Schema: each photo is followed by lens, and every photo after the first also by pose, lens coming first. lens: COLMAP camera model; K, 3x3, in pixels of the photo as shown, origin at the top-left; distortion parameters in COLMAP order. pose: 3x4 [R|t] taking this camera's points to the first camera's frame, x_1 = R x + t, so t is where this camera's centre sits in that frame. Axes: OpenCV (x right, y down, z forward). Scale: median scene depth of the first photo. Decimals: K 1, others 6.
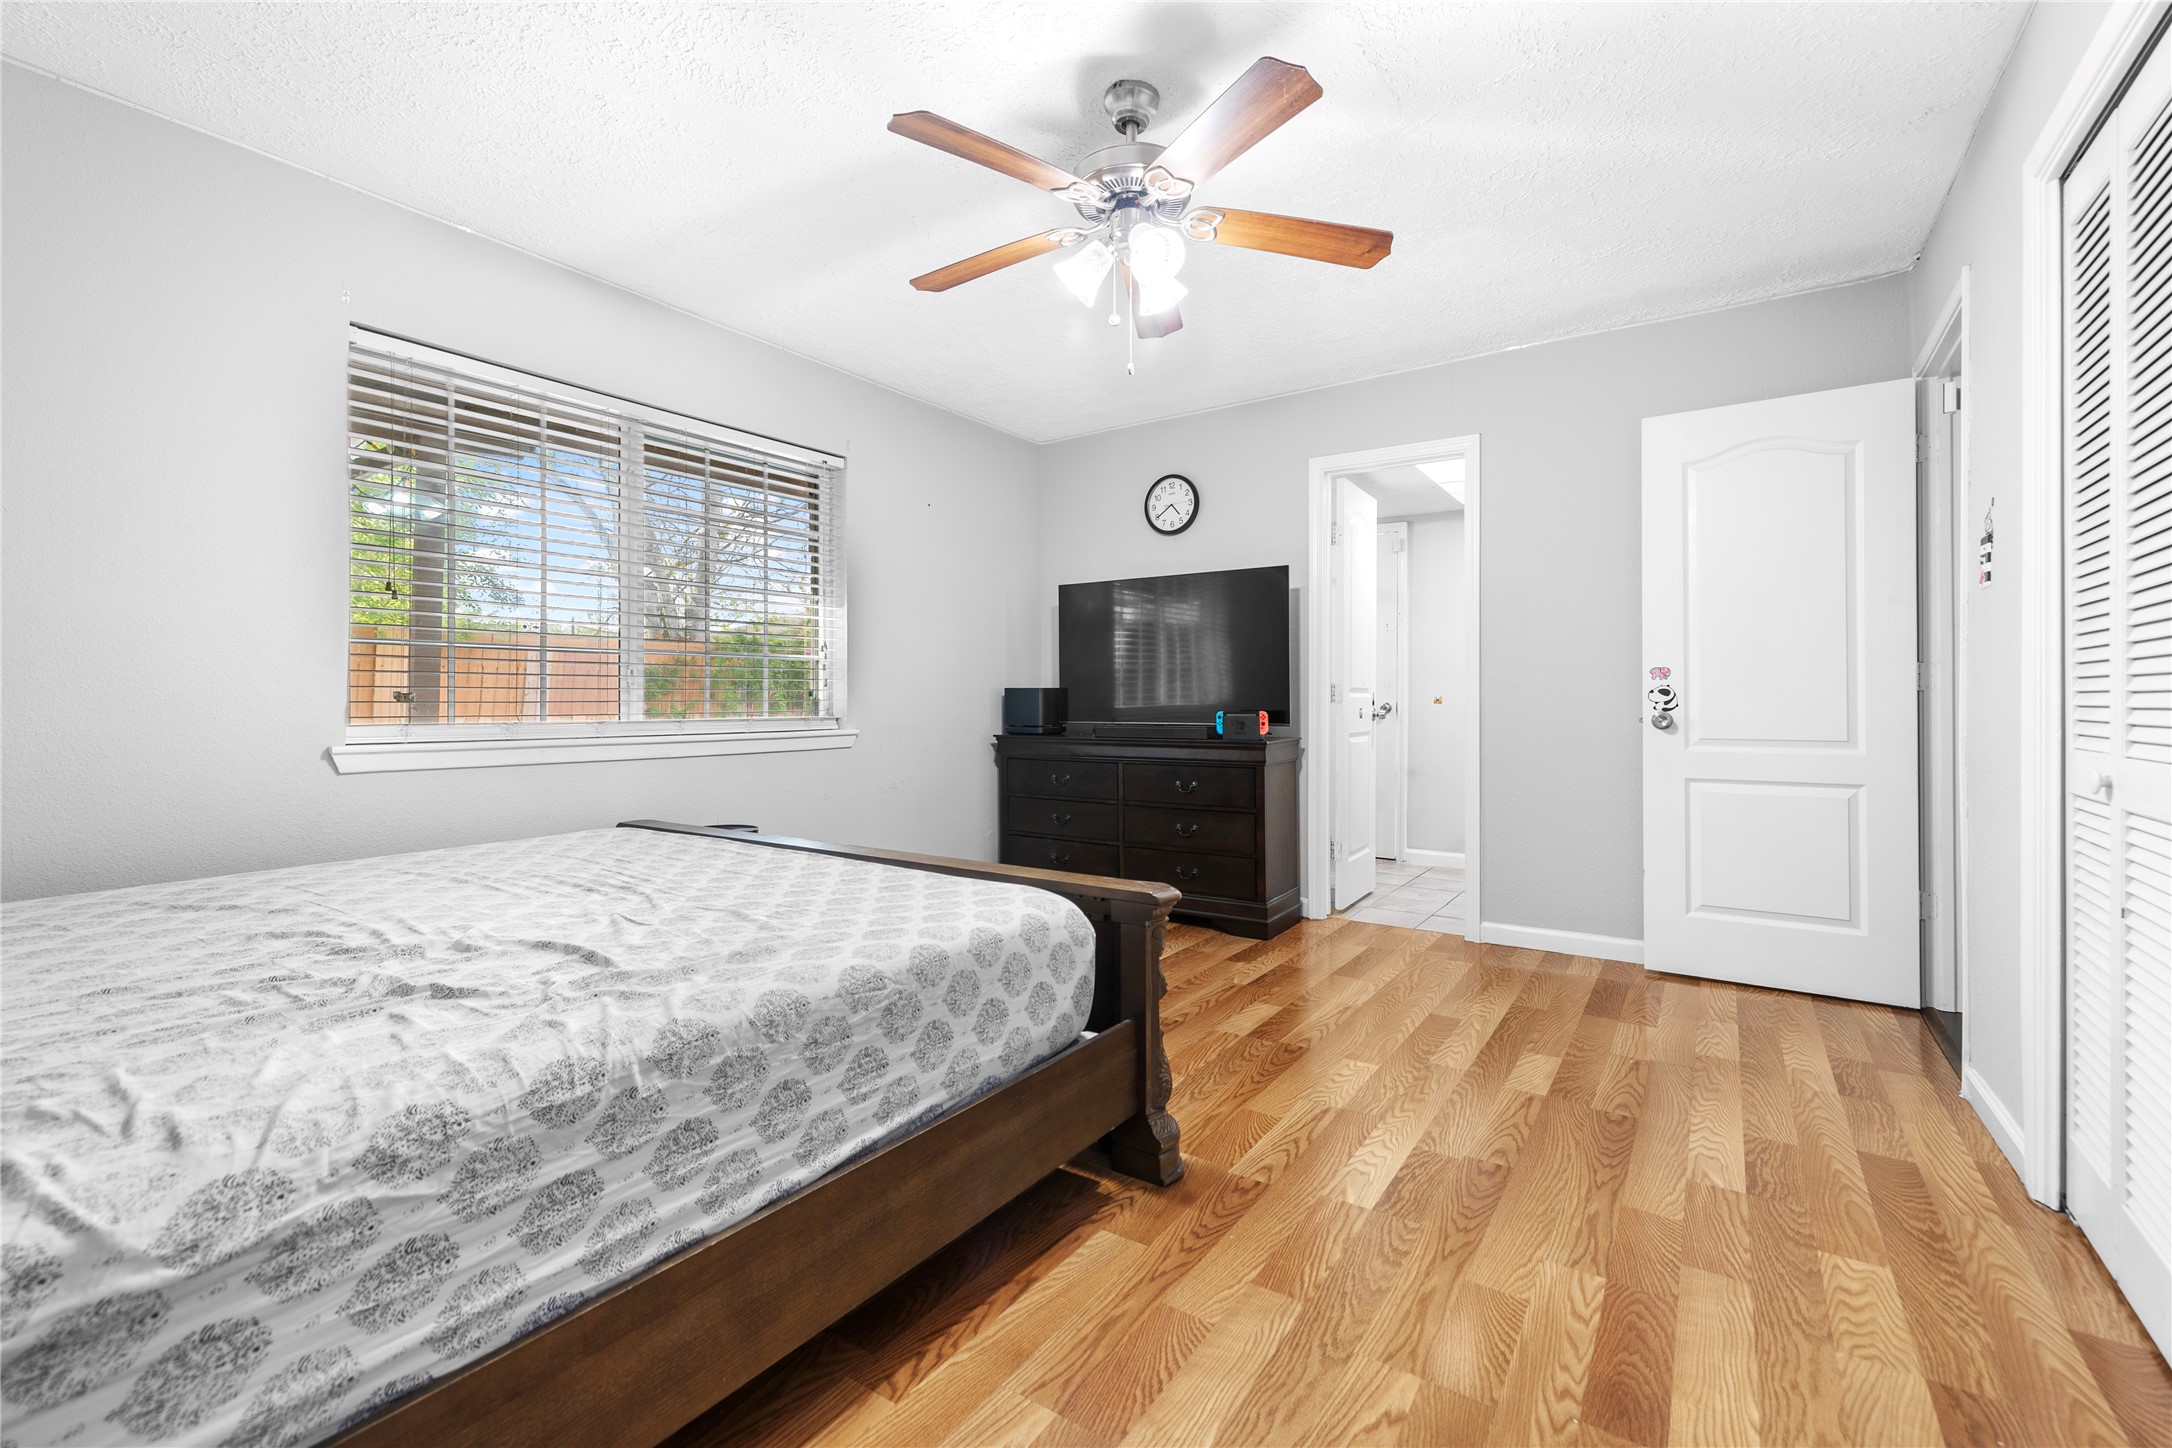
lens RADIAL K [[919.1, 0, 1073.9], [0, 919.1, 711.7], [0, 0, 1]] dist [0.004492, -0.000170]
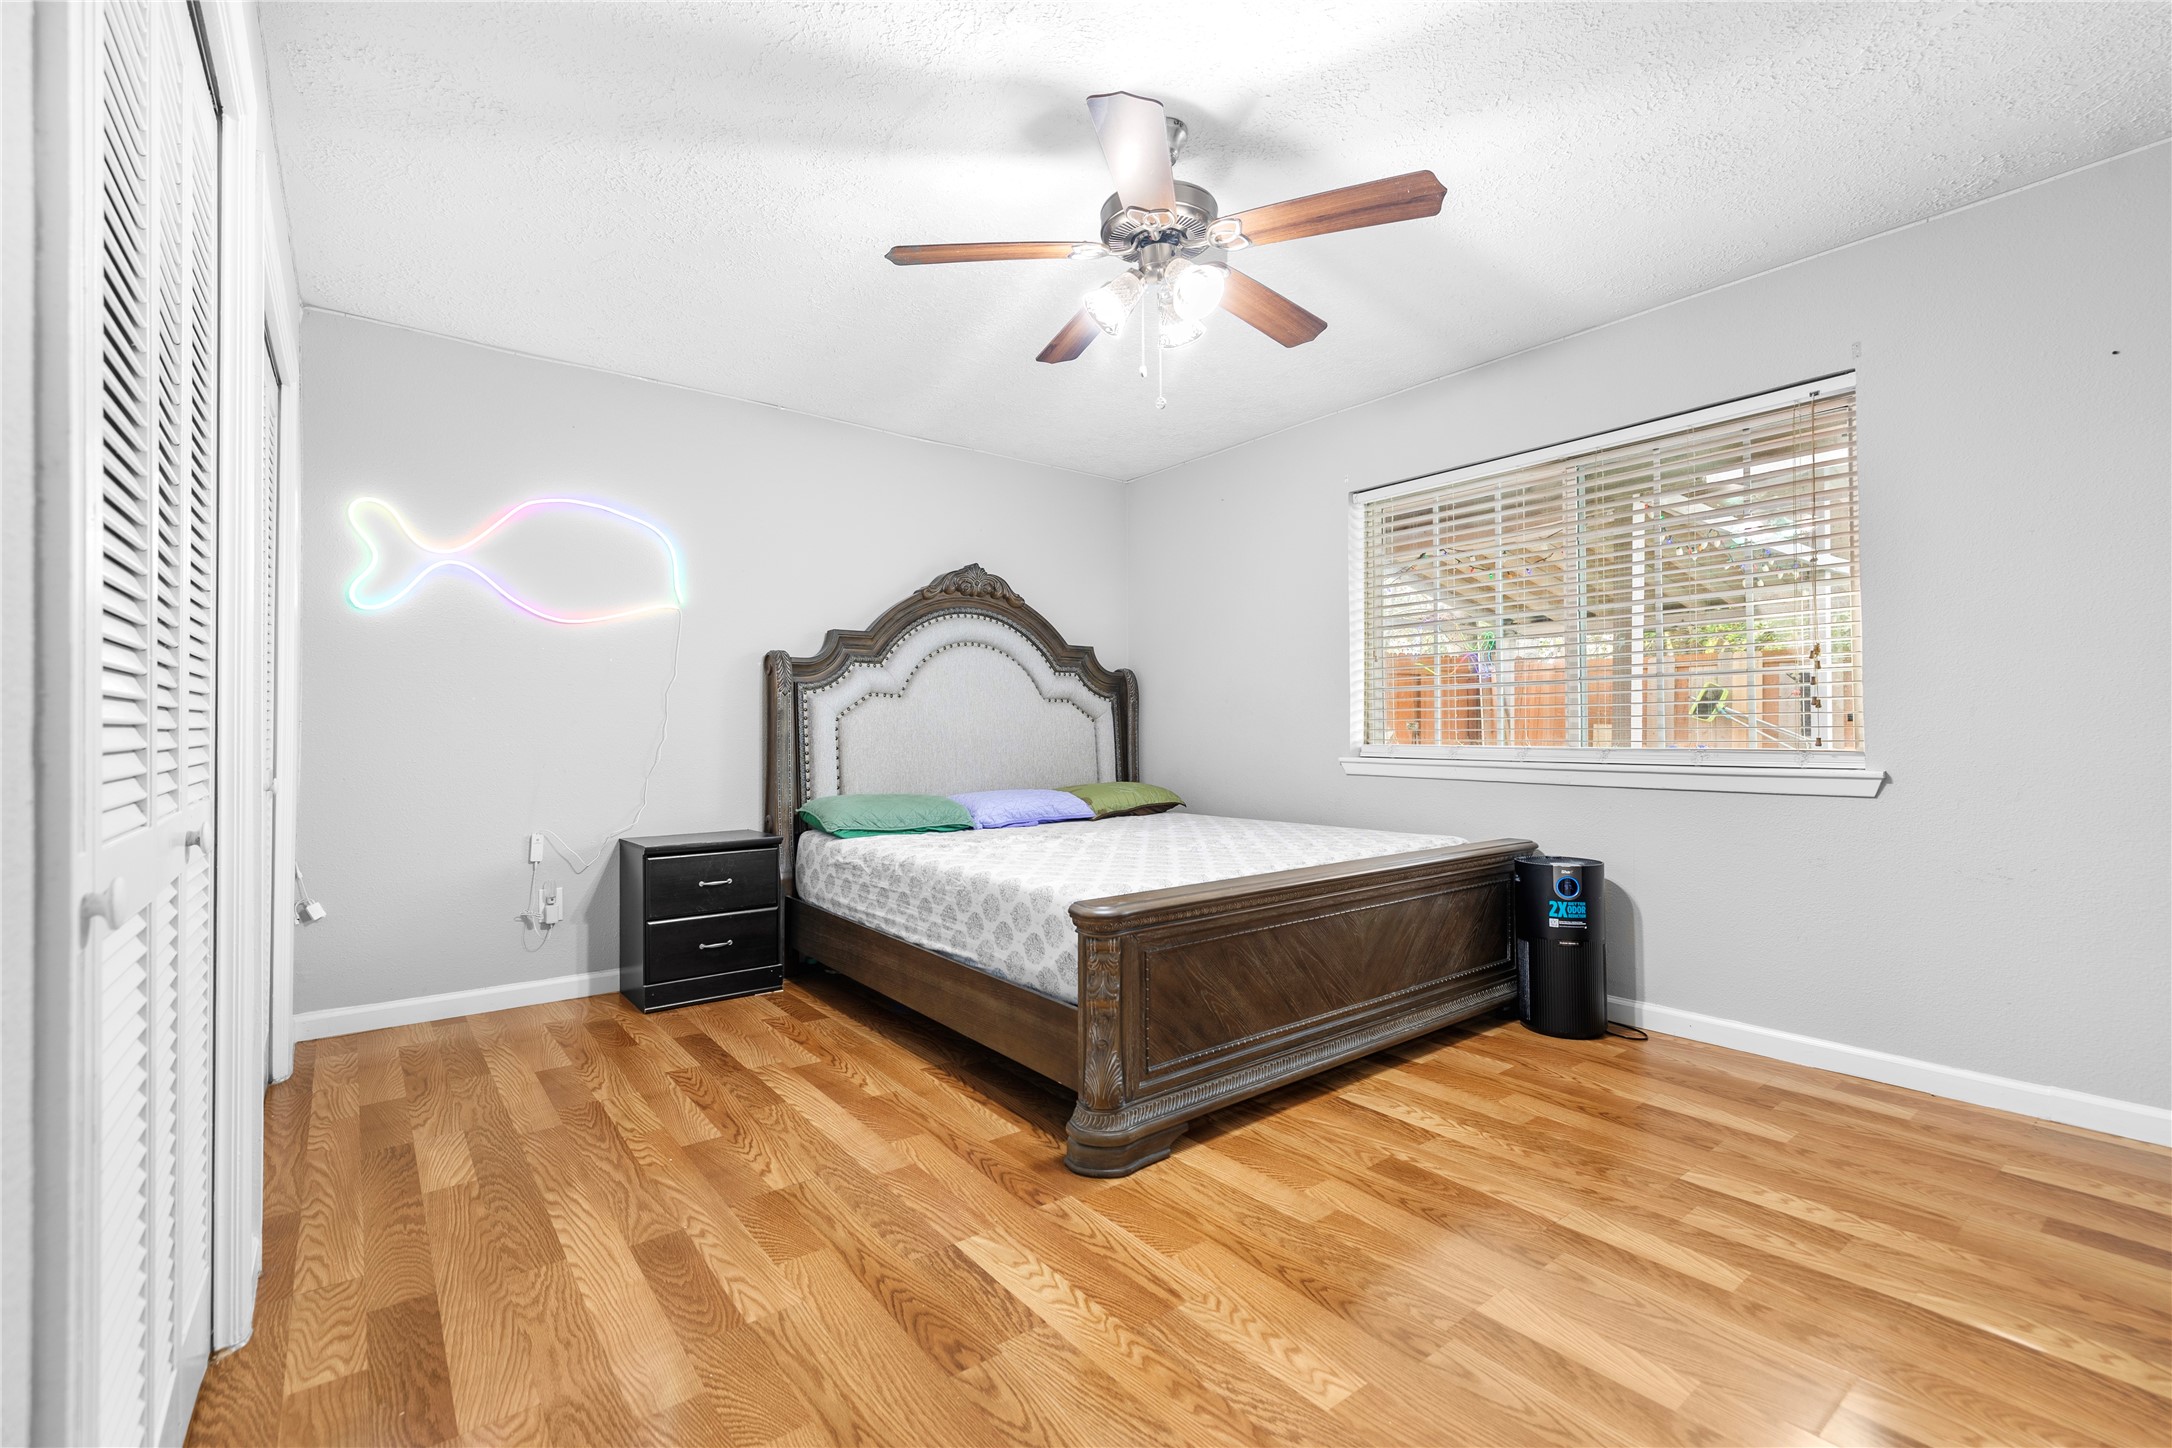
lens RADIAL K [[919.1, 0, 1083.2], [0, 919.1, 728.1], [0, 0, 1]] dist [0.004492, -0.000170]
pose [[-0.283391, 0.000059, -0.959005, 1.510241], [-0.005518, 0.999983, 0.001692, -0.024609], [0.958989, 0.005771, -0.283386, 1.722846]]
